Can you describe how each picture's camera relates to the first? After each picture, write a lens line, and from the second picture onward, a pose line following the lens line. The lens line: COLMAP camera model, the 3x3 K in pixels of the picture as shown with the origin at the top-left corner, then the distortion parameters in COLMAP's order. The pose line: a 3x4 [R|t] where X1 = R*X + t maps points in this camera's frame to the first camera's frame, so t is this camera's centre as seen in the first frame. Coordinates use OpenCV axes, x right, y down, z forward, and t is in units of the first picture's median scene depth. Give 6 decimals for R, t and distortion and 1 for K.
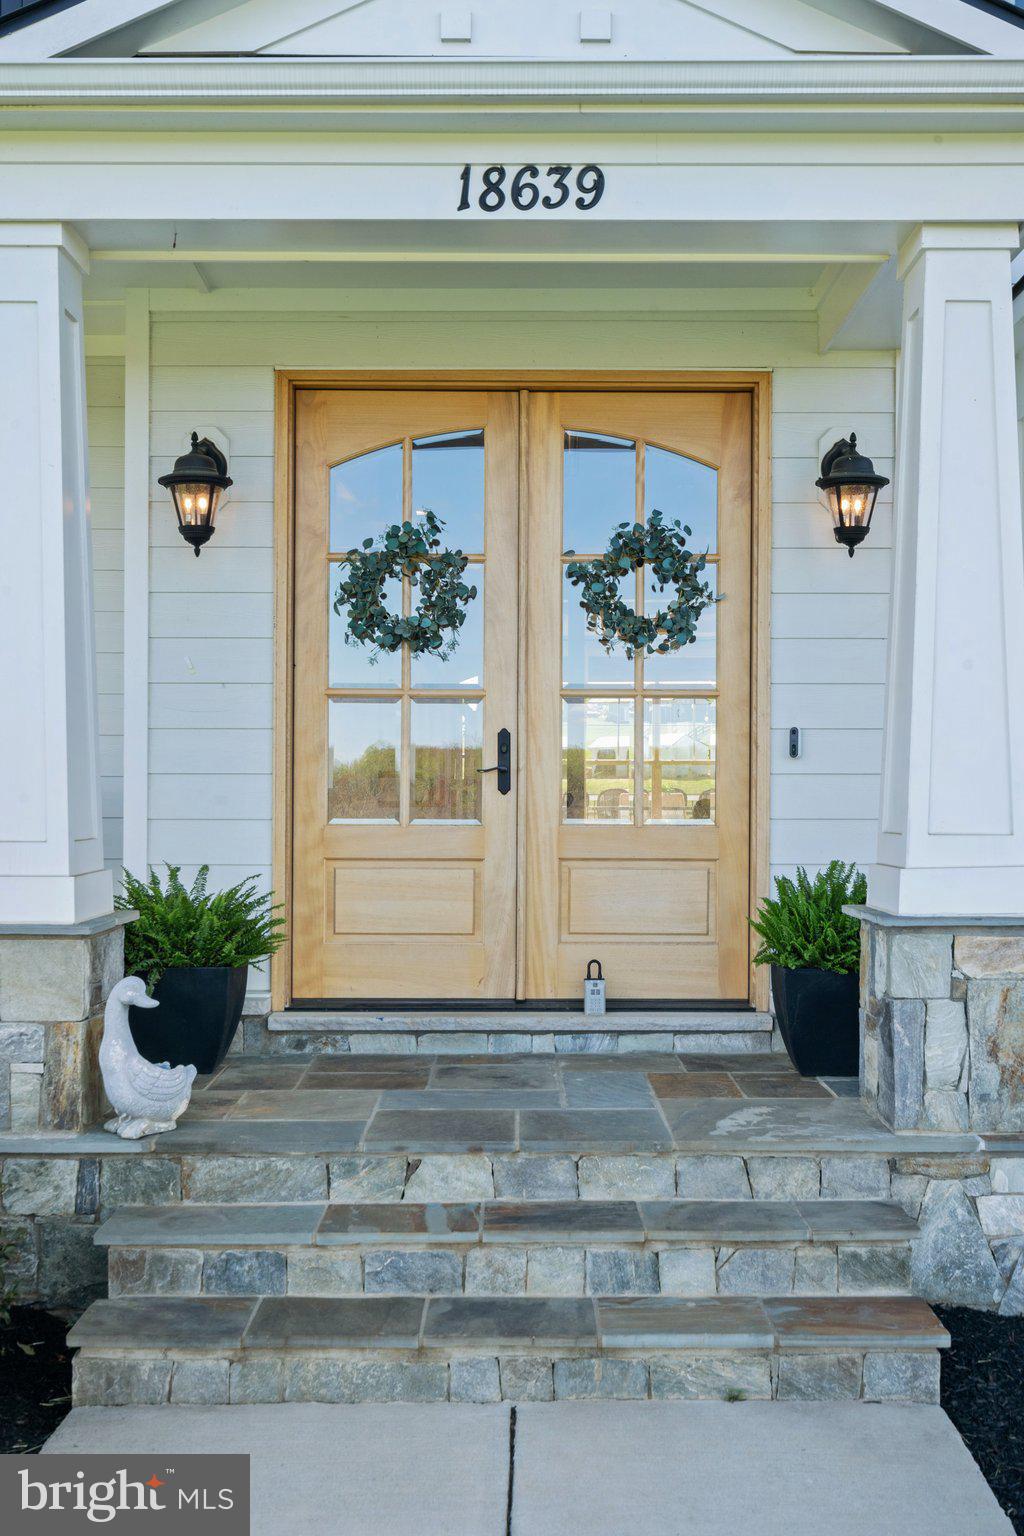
lens RADIAL K [[1499.8, 0, 512.0], [0, 1499.8, 768.0], [0, 0, 1]] dist [-0.005554, -0.001721]
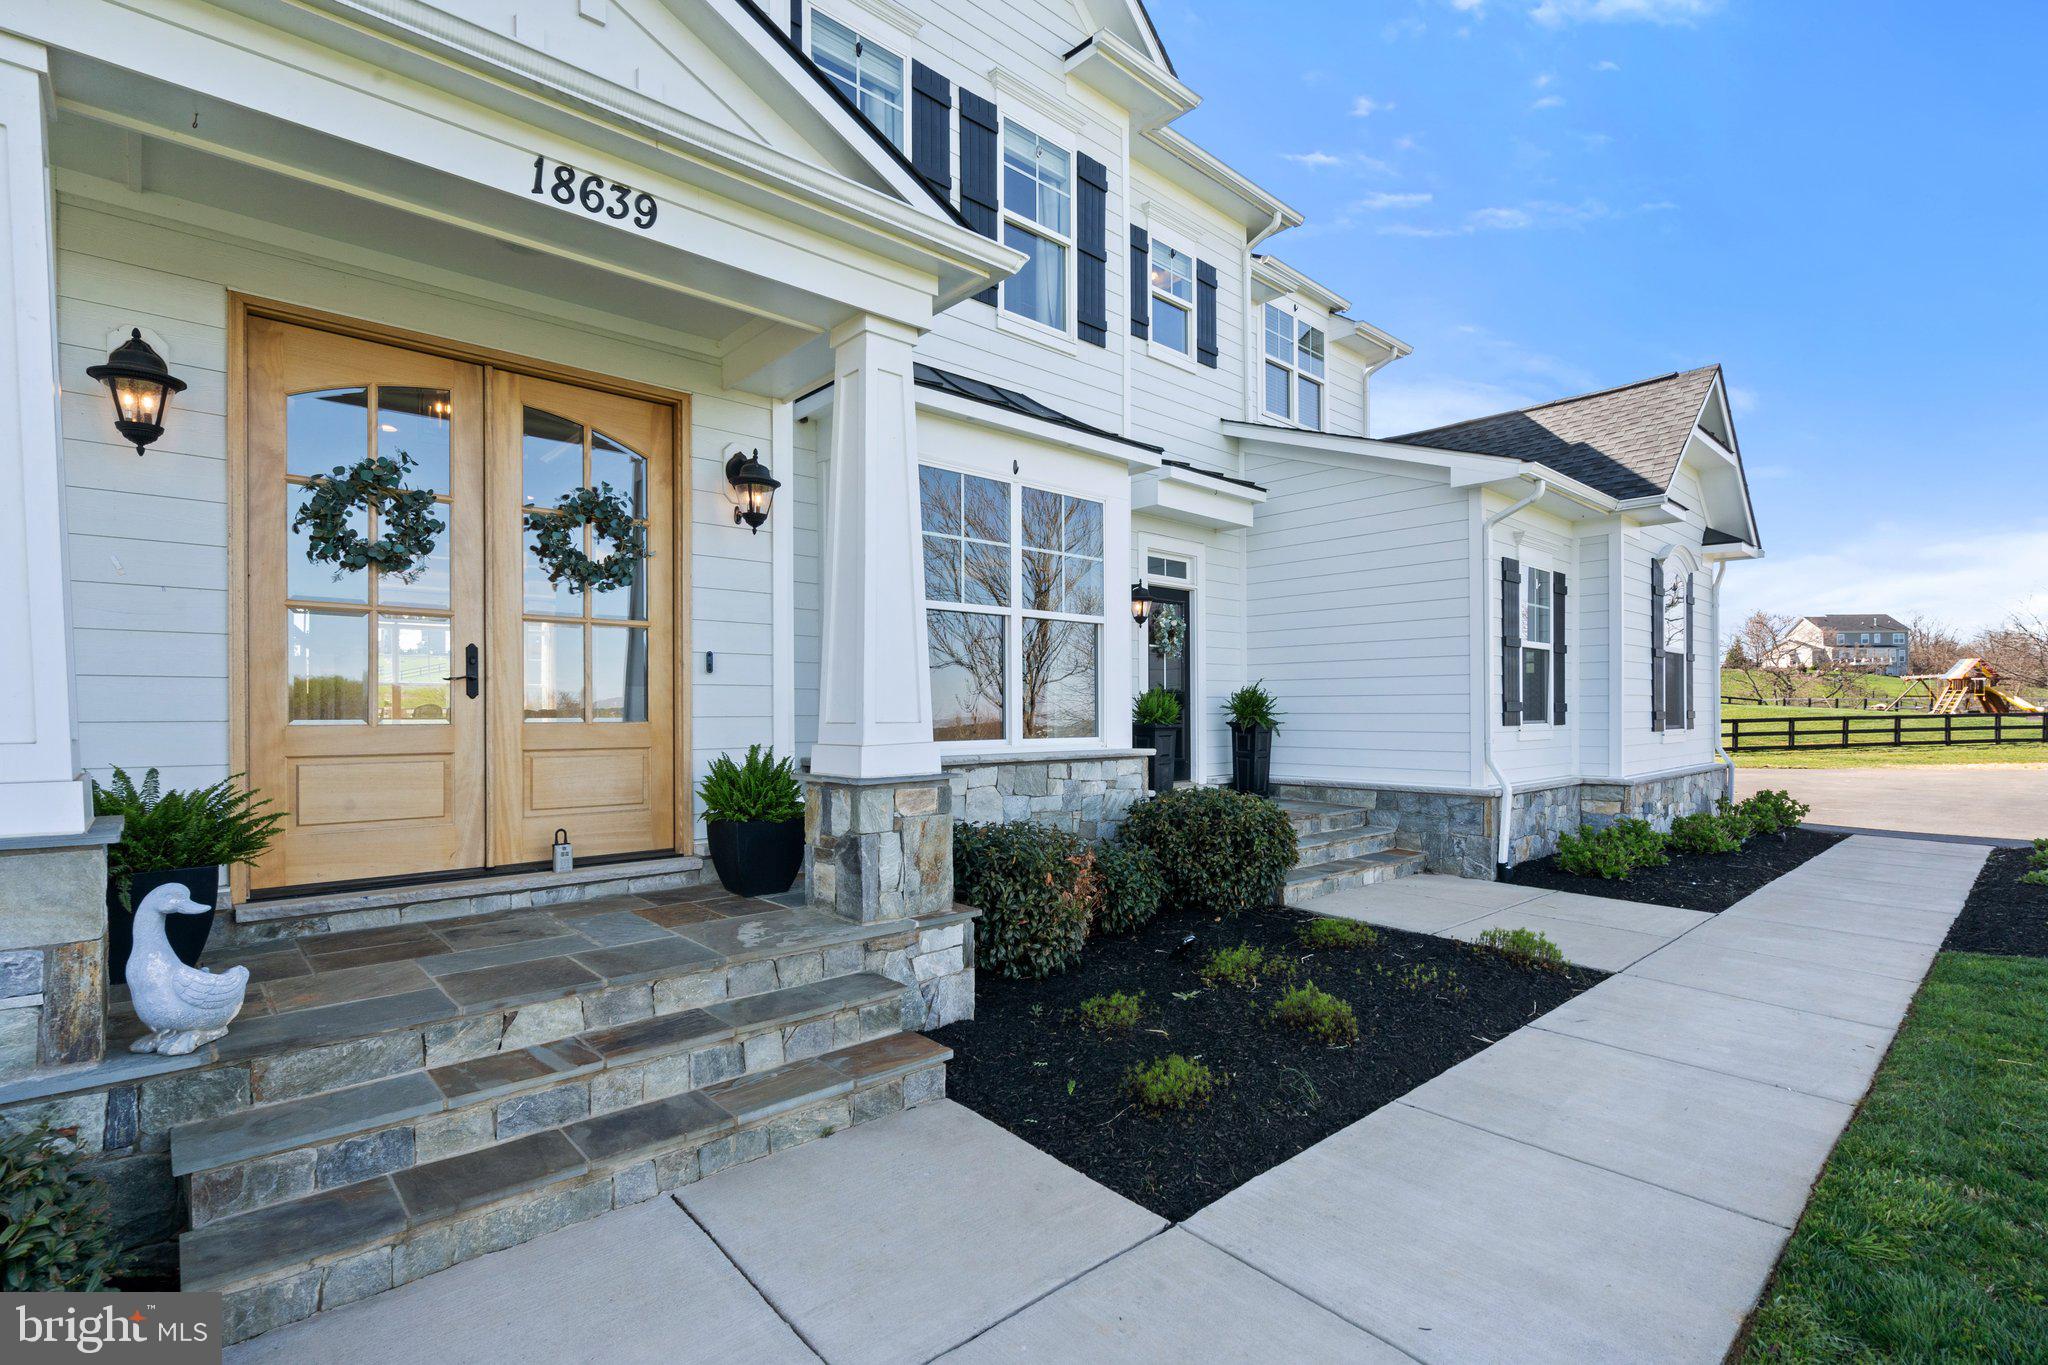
lens RADIAL K [[932.8, 0, 1022.5], [0, 932.8, 704.8], [0, 0, 1]] dist [-0.010357, 0.000378]
pose [[0.752553, 0.000093, 0.658532, -0.229759], [-0.008816, 0.999912, 0.009934, 0.015919], [-0.658473, -0.013281, 0.752487, 0.207242]]
